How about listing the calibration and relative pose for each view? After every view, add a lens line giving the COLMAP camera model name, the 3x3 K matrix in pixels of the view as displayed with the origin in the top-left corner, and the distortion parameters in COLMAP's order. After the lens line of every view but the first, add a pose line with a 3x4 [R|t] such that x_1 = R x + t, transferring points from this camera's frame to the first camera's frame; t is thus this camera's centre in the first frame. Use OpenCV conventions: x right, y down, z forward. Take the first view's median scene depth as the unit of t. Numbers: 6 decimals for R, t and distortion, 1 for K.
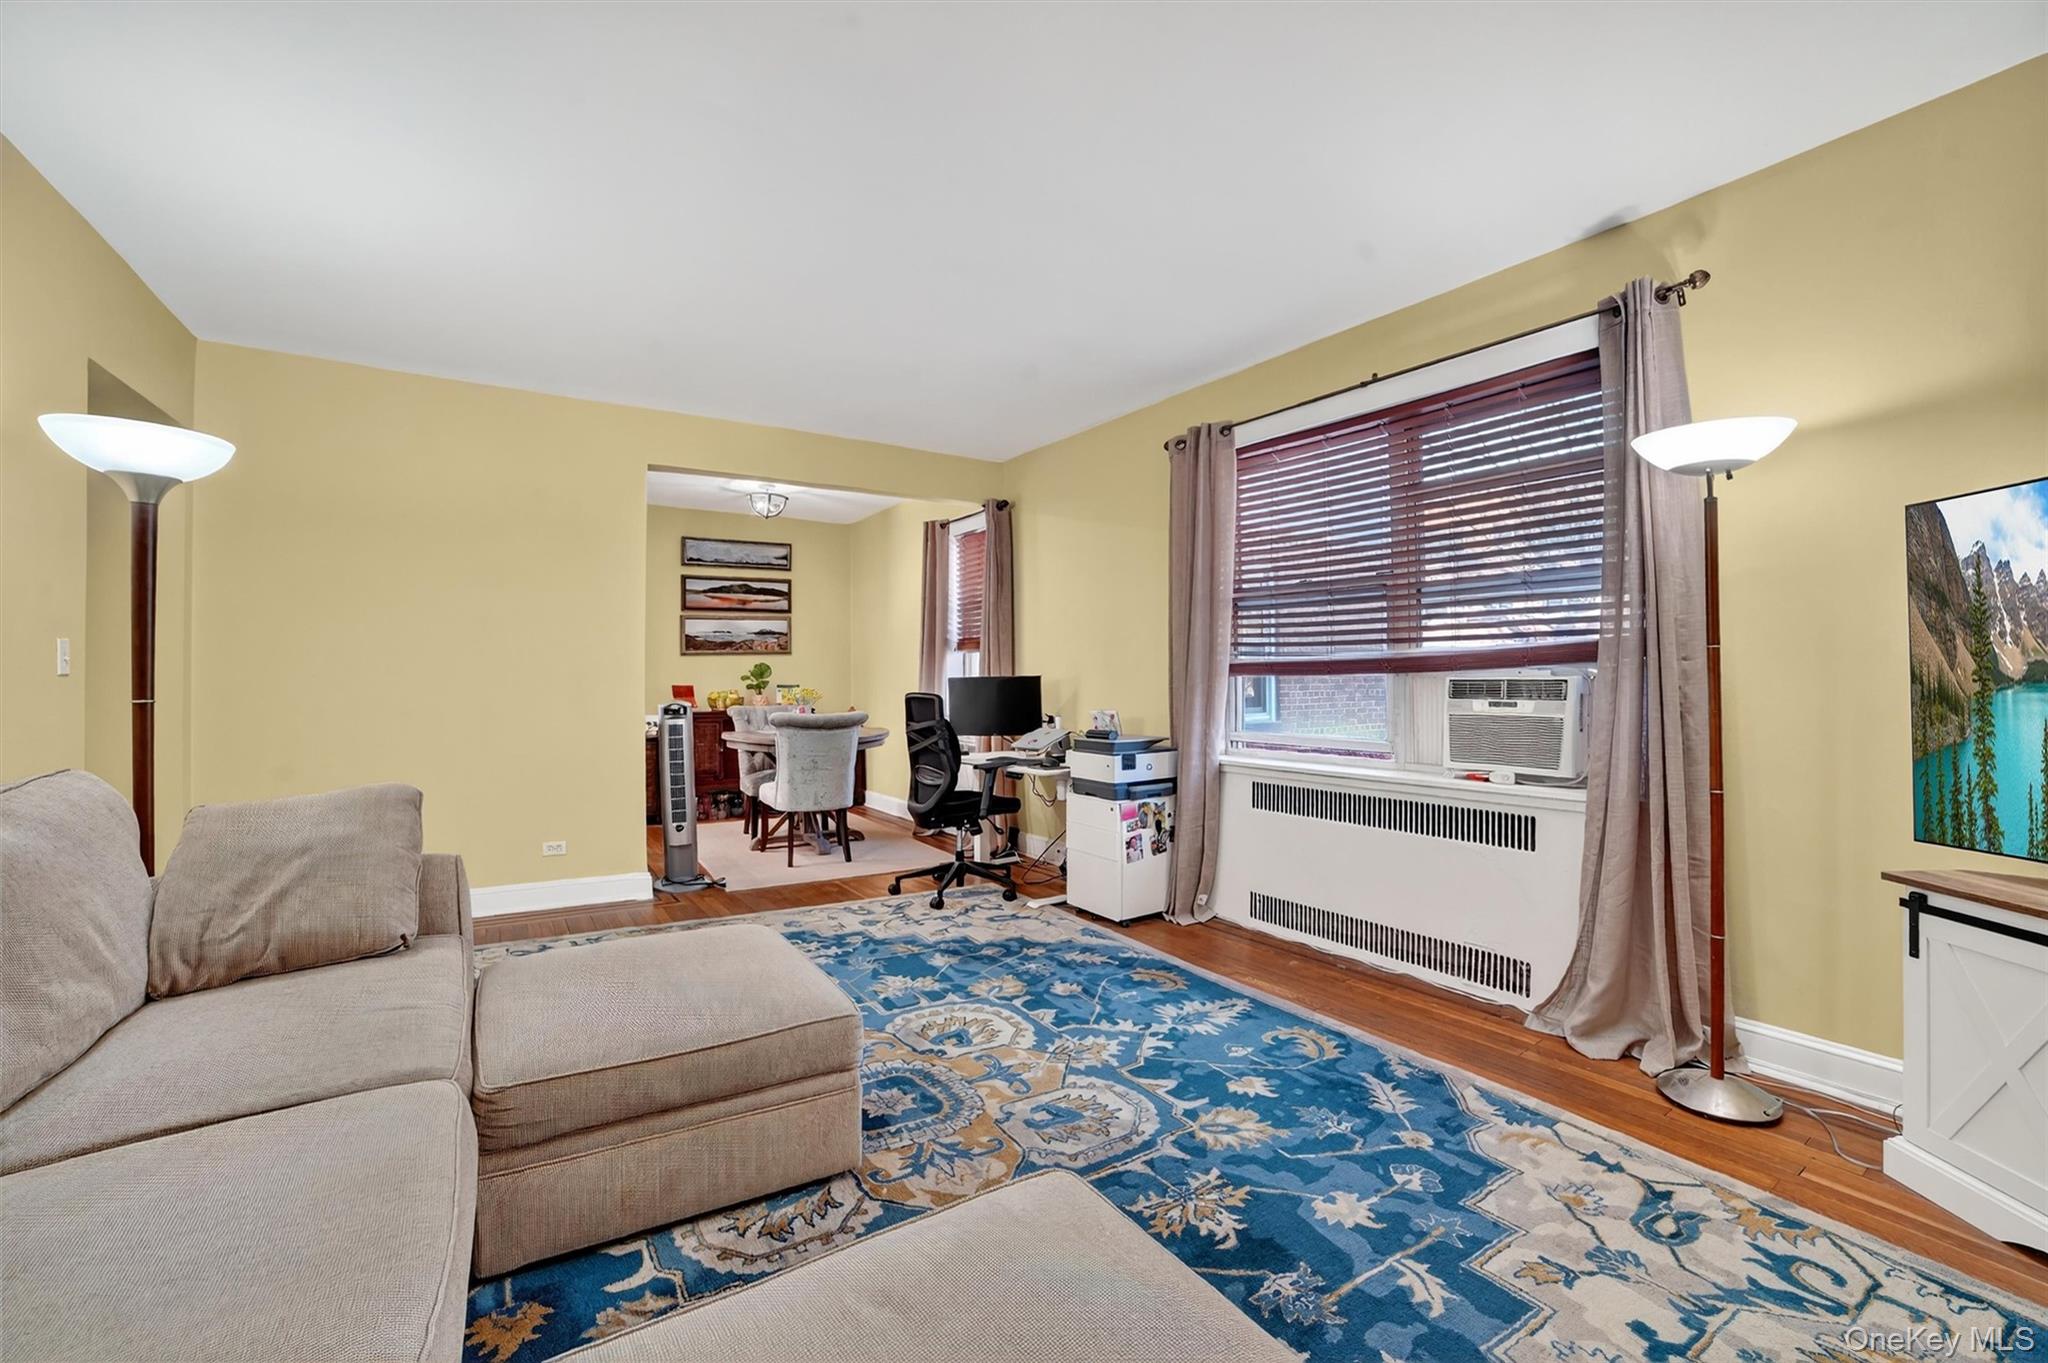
lens RADIAL K [[882.8, 0, 1023.5], [0, 882.8, 674.2], [0, 0, 1]] dist [-0.106441, 0.039983]
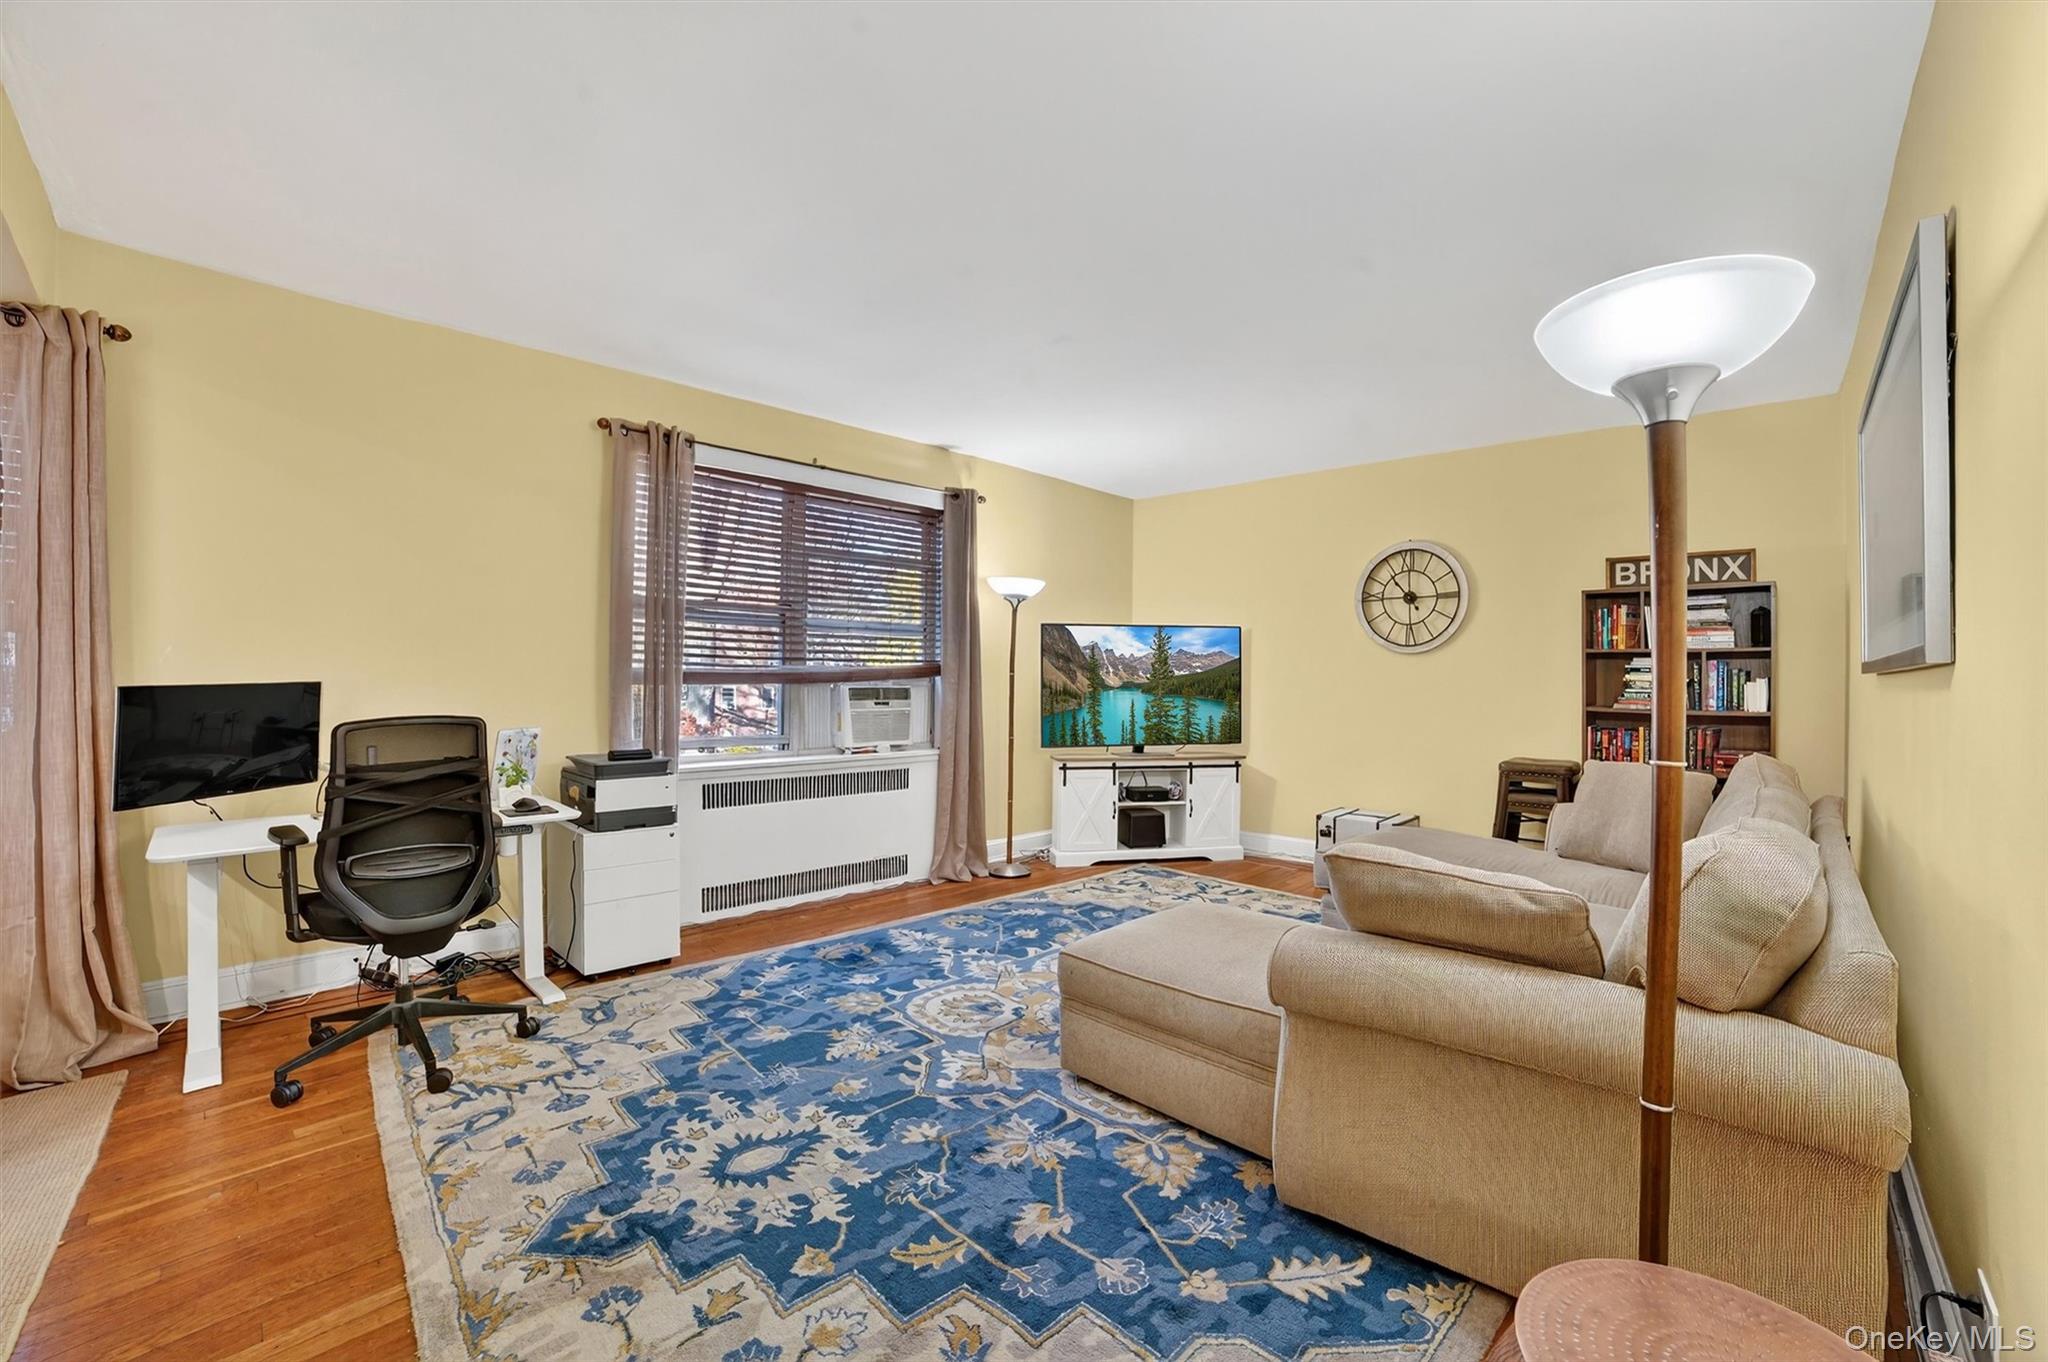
lens RADIAL K [[877.6, 0, 1034.6], [0, 877.6, 653.1], [0, 0, 1]] dist [-0.103513, 0.038095]
pose [[-0.254052, 0.028335, 0.966775, -1.094037], [-0.008223, 0.999471, -0.031455, -0.008642], [-0.967156, -0.015941, -0.253684, 1.124025]]
